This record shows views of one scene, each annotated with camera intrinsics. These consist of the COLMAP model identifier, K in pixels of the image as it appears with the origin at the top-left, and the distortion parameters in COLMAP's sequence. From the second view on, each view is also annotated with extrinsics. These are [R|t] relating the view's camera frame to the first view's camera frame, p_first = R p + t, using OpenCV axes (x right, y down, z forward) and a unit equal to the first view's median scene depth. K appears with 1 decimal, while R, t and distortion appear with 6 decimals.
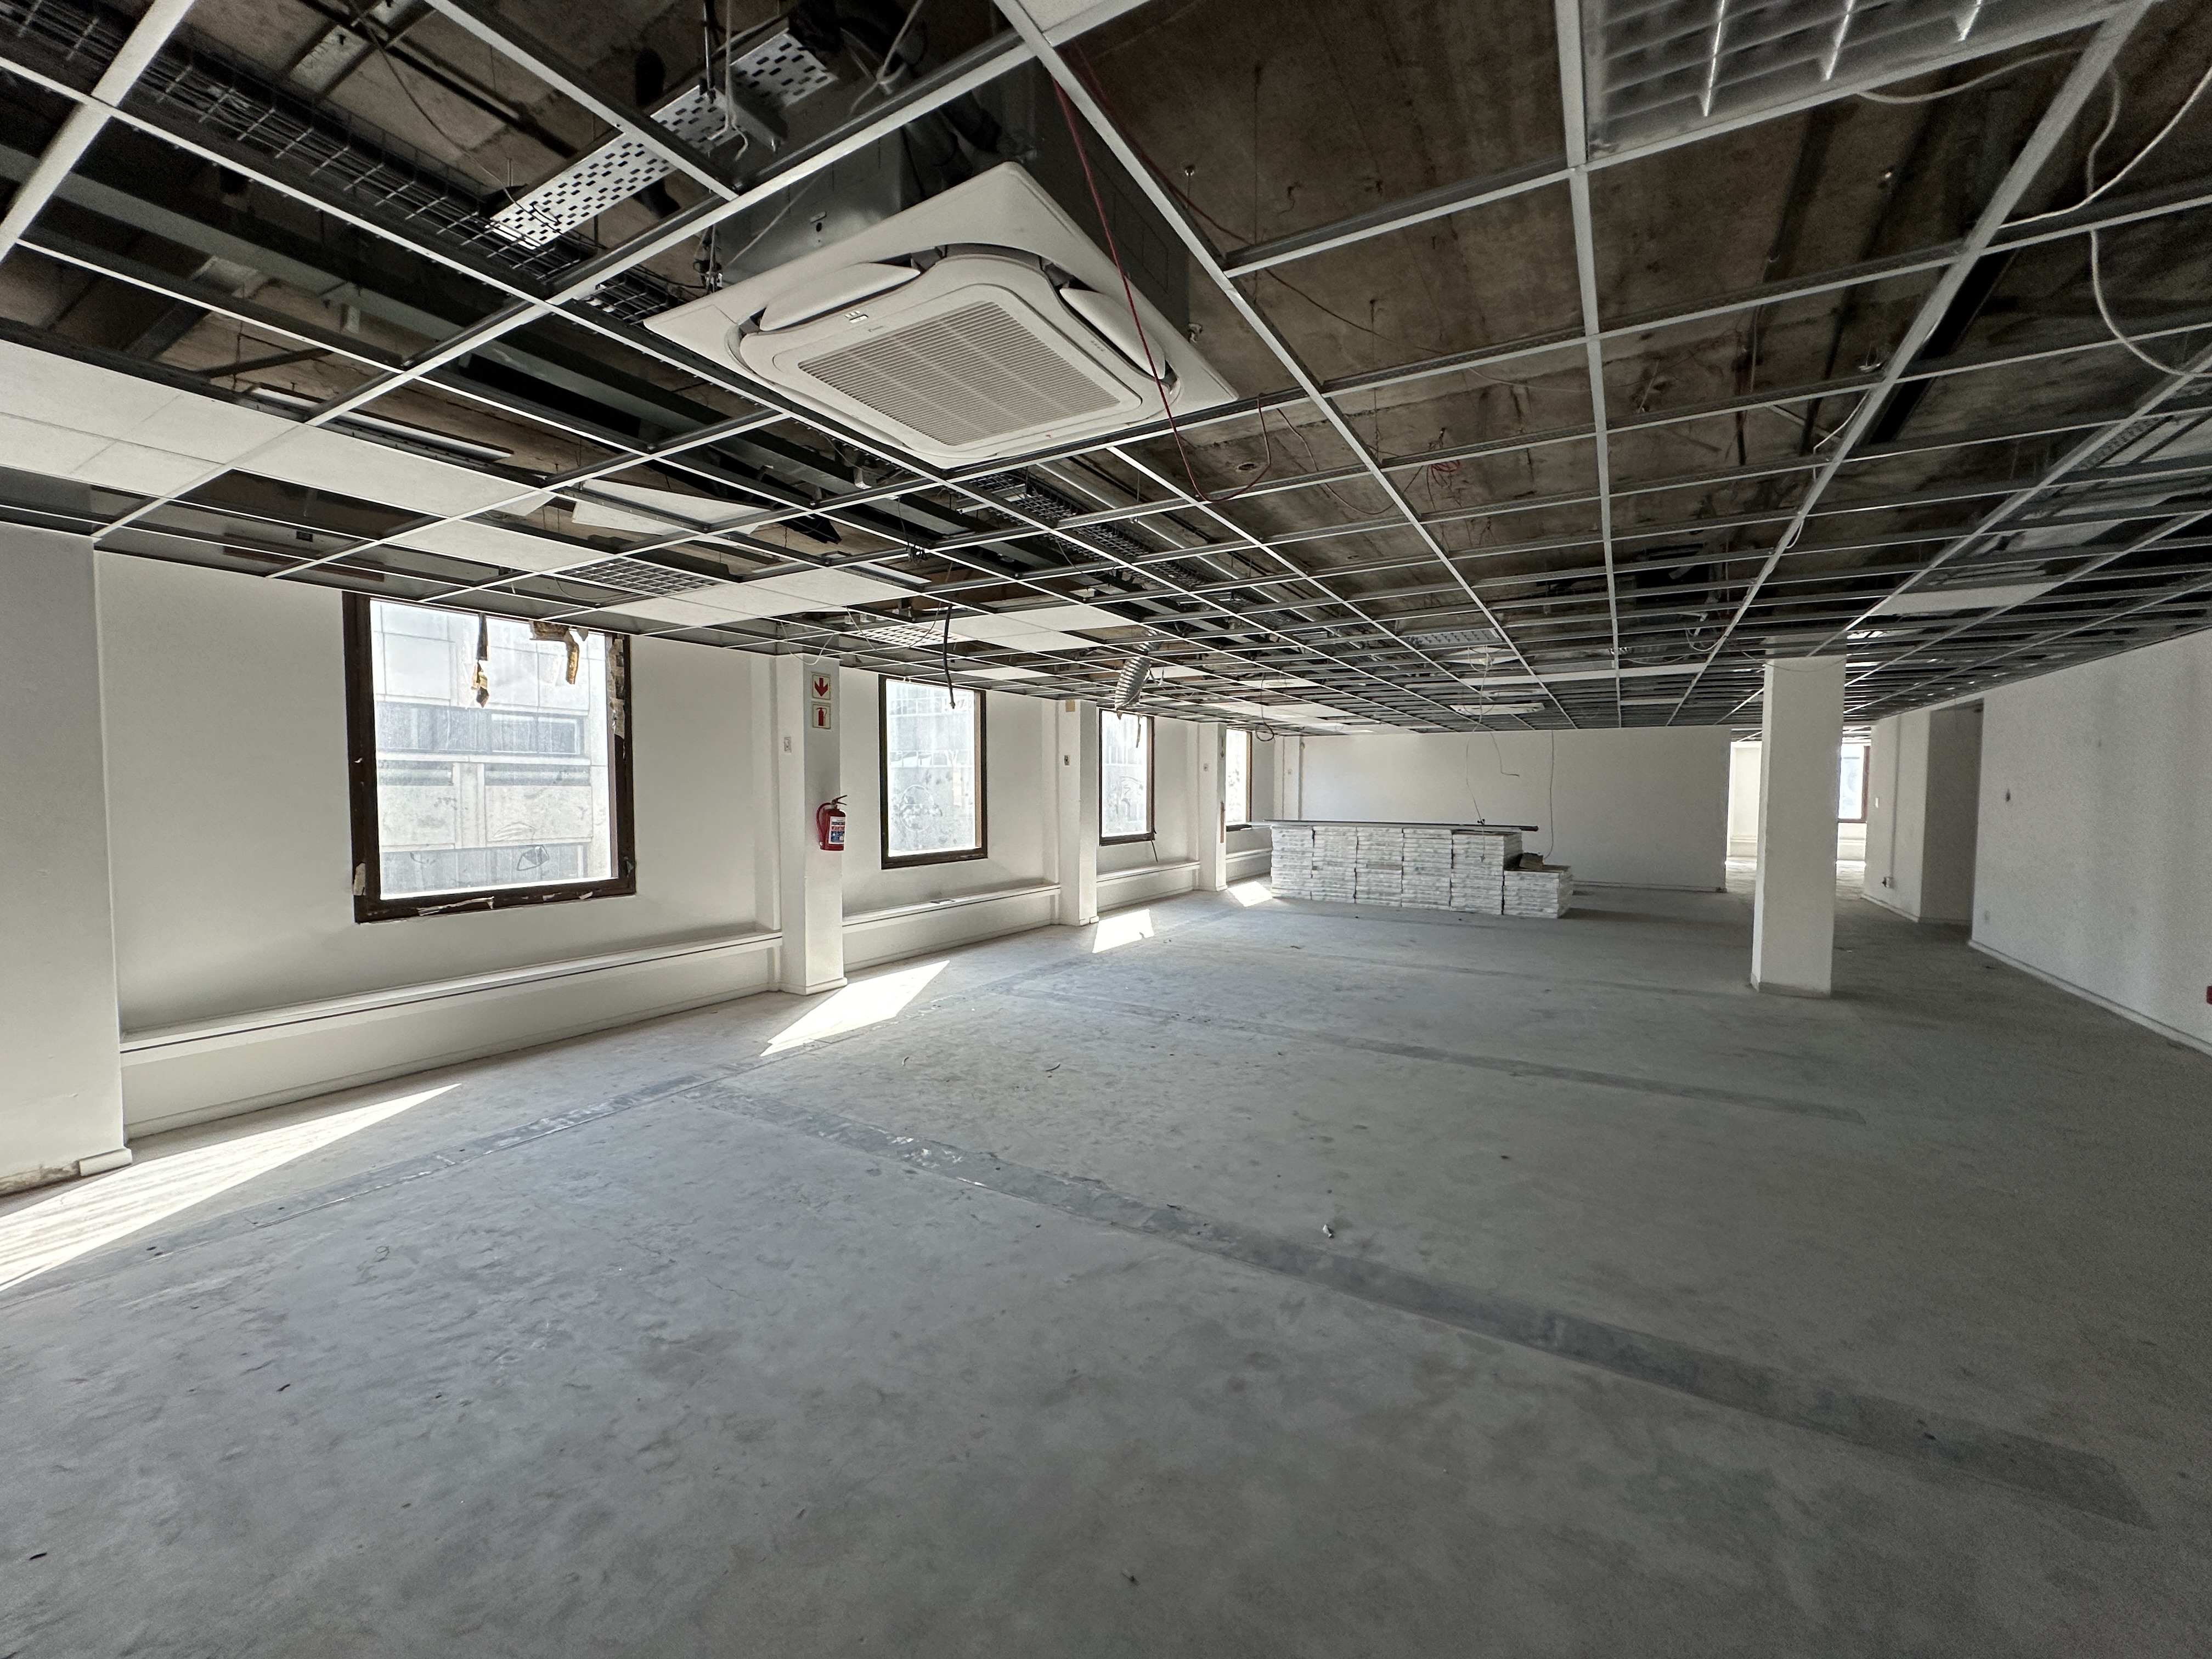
lens RADIAL K [[877.7, 0, 1094.1], [0, 877.7, 831.3], [0, 0, 1]] dist [-0.003092, 0.000958]
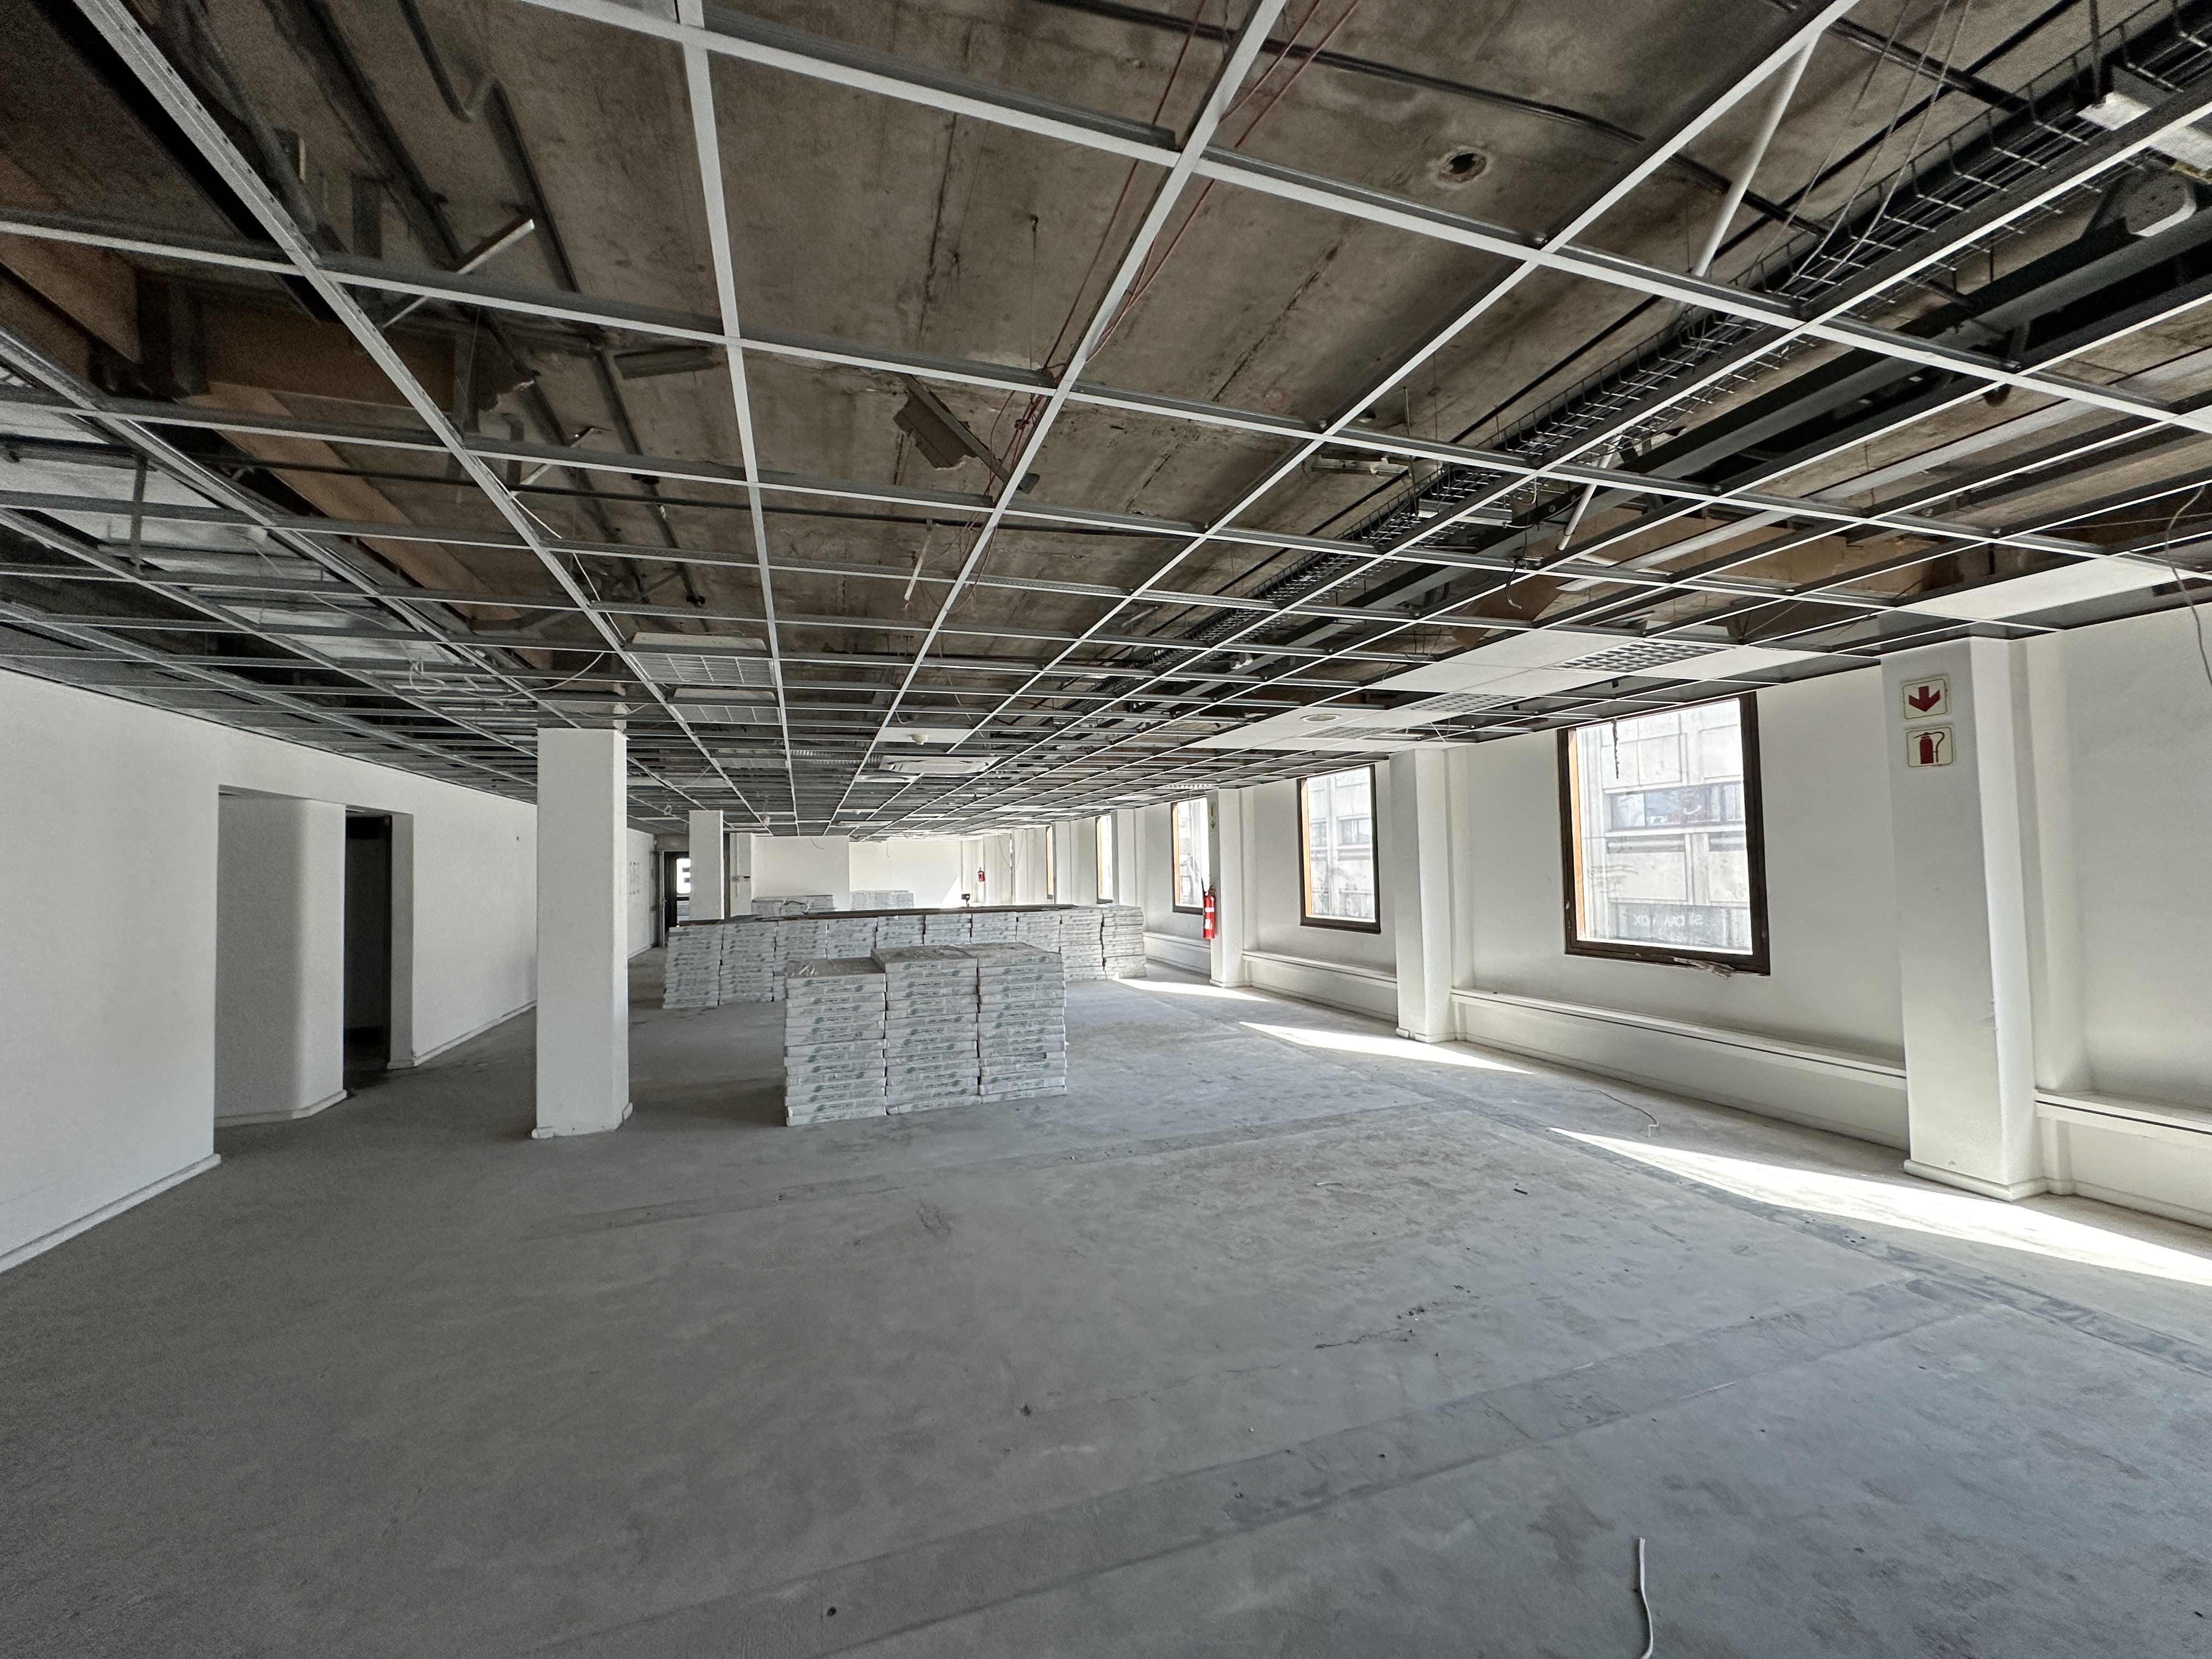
lens RADIAL K [[877.7, 0, 1099.3], [0, 877.7, 833.9], [0, 0, 1]] dist [-0.003092, 0.000958]
pose [[-0.650797, -0.029989, -0.758659, 0.571468], [-0.025359, 0.999521, -0.017757, -0.037040], [0.758828, 0.007682, -0.651246, 1.004300]]
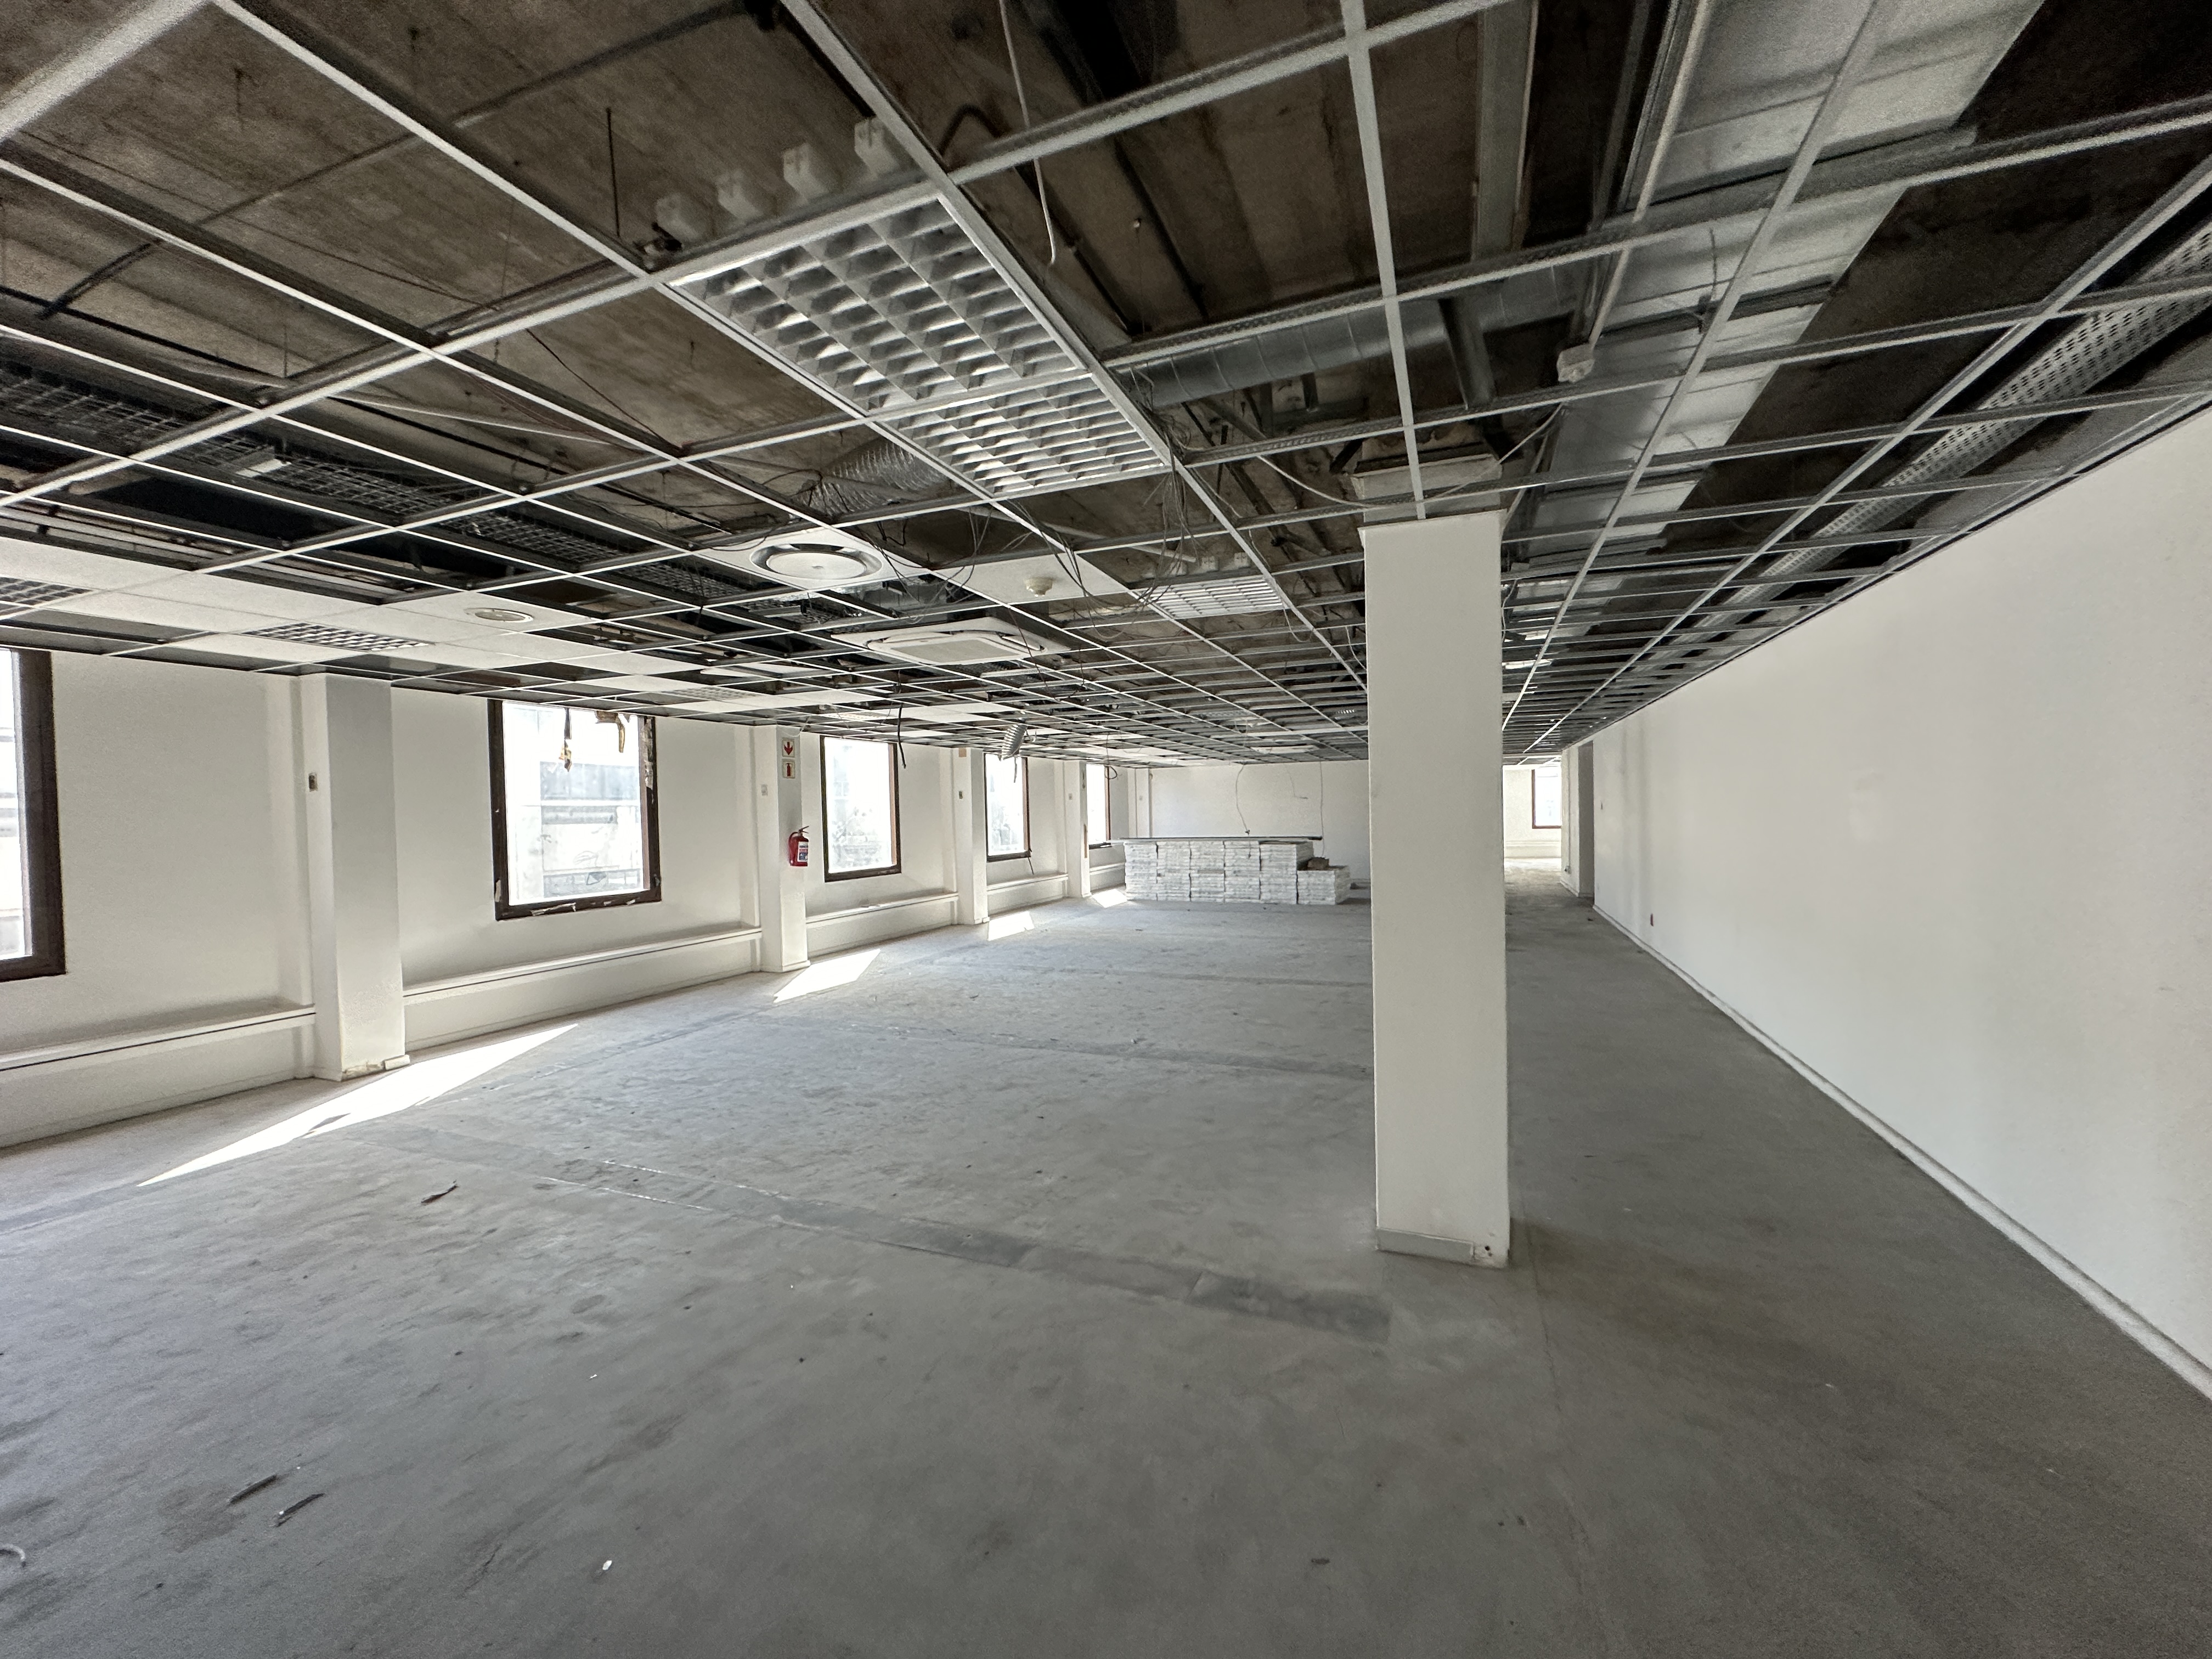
lens RADIAL K [[877.7, 0, 1083.0], [0, 877.7, 828.0], [0, 0, 1]] dist [-0.003092, 0.000958]
pose [[0.990539, -0.028458, 0.134250, -0.042827], [0.033115, 0.998920, -0.032584, 0.021780], [-0.133178, 0.036721, 0.990412, -0.437291]]
